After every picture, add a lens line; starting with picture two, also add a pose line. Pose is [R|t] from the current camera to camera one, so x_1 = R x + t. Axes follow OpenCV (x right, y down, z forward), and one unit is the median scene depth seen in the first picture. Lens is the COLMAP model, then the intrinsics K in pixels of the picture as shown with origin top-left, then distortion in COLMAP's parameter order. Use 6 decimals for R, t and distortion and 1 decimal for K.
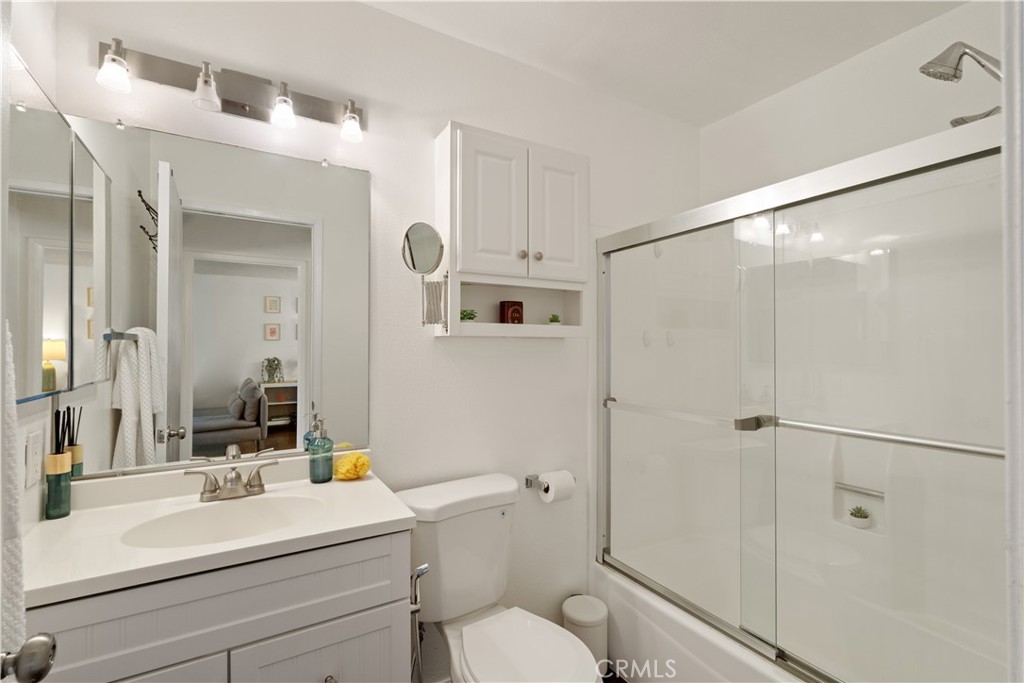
lens RADIAL K [[461.4, 0, 510.6], [0, 461.4, 344.5], [0, 0, 1]] dist [-0.003842, -0.000178]
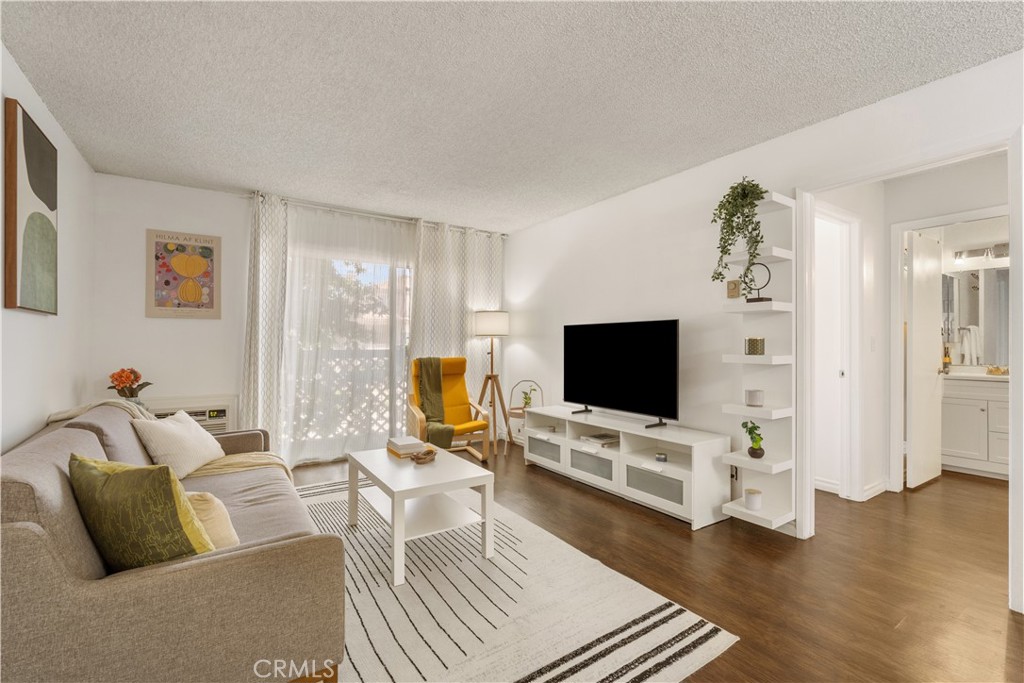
lens RADIAL K [[461.4, 0, 511.6], [0, 461.4, 338.0], [0, 0, 1]] dist [-0.003842, -0.000178]
pose [[0.064255, 0.002493, -0.997930, 1.957338], [0.006097, 0.999977, 0.002891, 0.015128], [0.997915, -0.006270, 0.064238, -2.139439]]
